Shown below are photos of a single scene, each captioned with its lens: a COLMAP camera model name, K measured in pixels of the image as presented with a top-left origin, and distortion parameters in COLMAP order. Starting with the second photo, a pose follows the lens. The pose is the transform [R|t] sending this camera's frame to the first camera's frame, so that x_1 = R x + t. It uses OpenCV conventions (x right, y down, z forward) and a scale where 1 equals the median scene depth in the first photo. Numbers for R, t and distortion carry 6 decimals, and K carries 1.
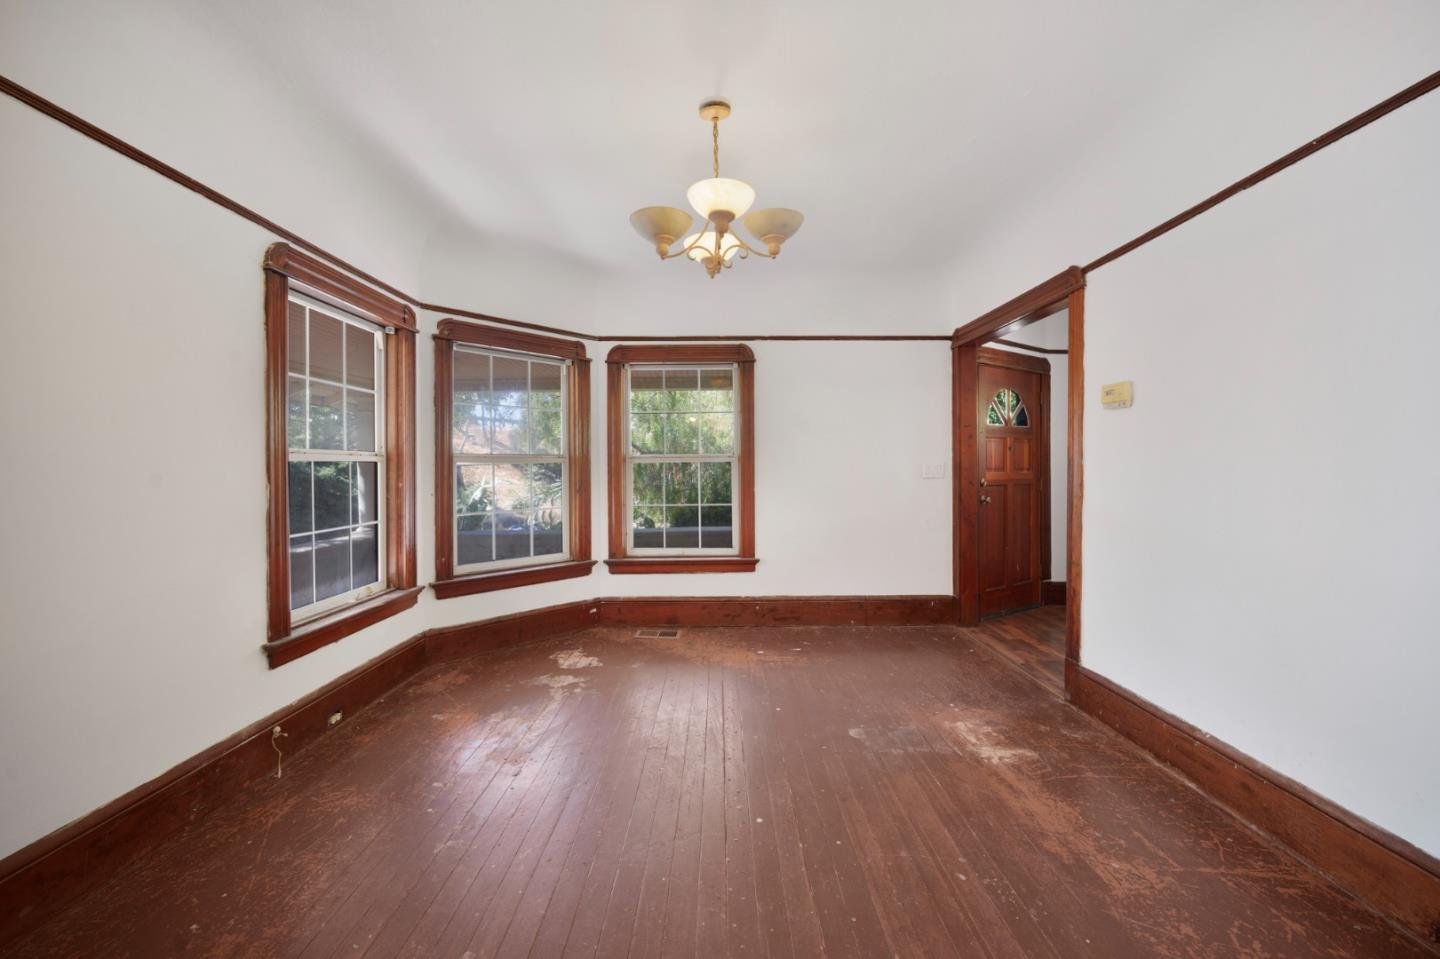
lens RADIAL K [[580.8, 0, 719.1], [0, 580.8, 475.0], [0, 0, 1]] dist [-0.004217, -0.001997]
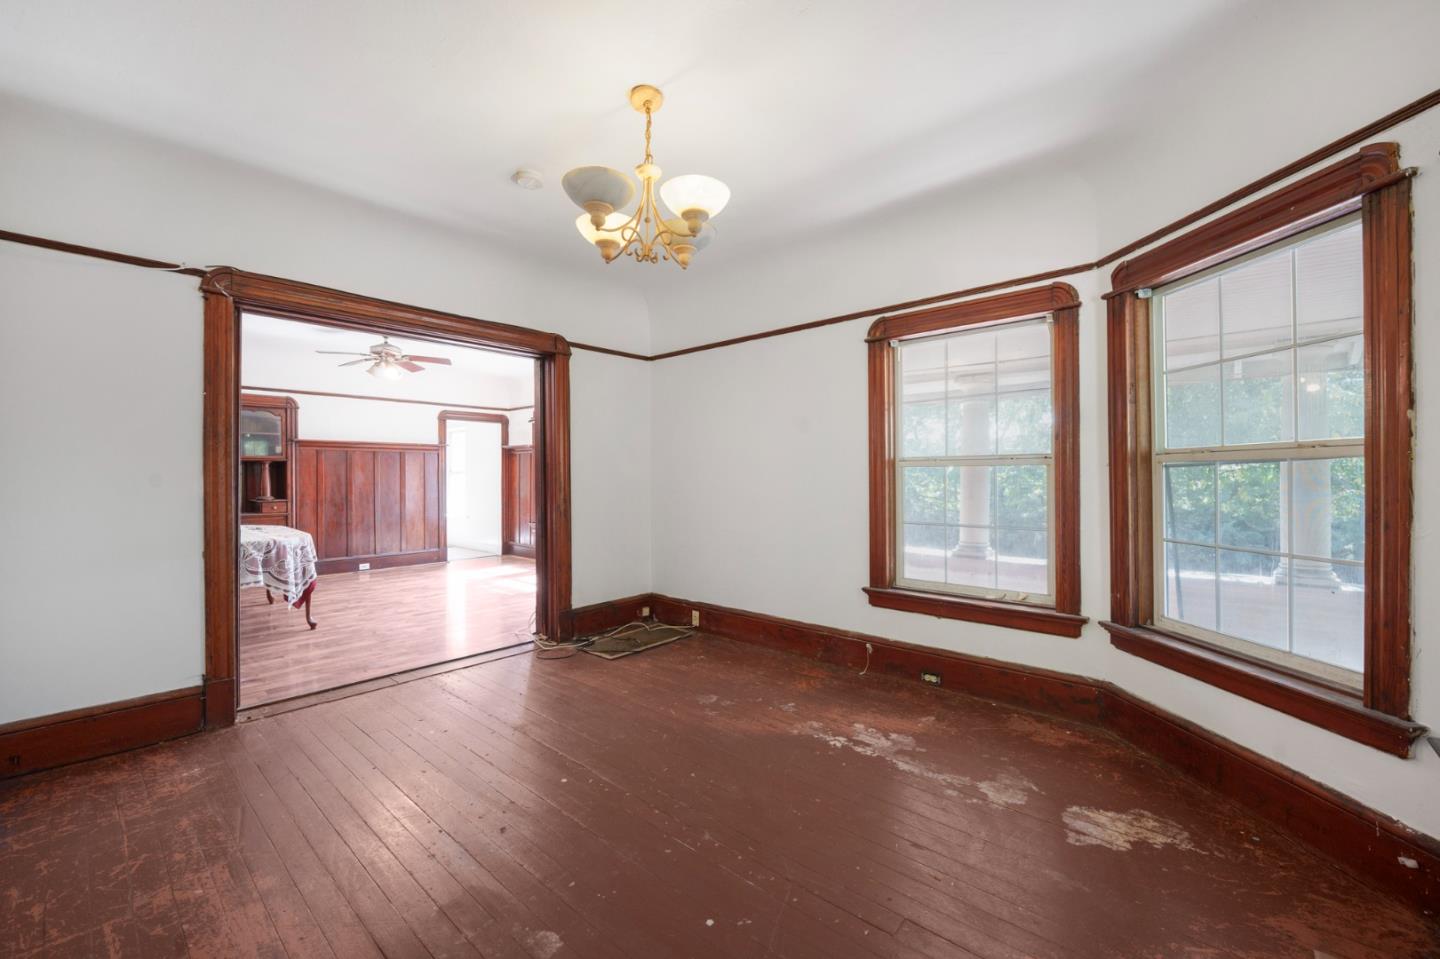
lens RADIAL K [[580.8, 0, 722.8], [0, 580.8, 475.6], [0, 0, 1]] dist [-0.004217, -0.001997]
pose [[-0.658981, 0.005223, -0.752141, 0.535141], [-0.004674, 0.999928, 0.011038, -0.015572], [0.752145, 0.010789, -0.658909, 1.468810]]
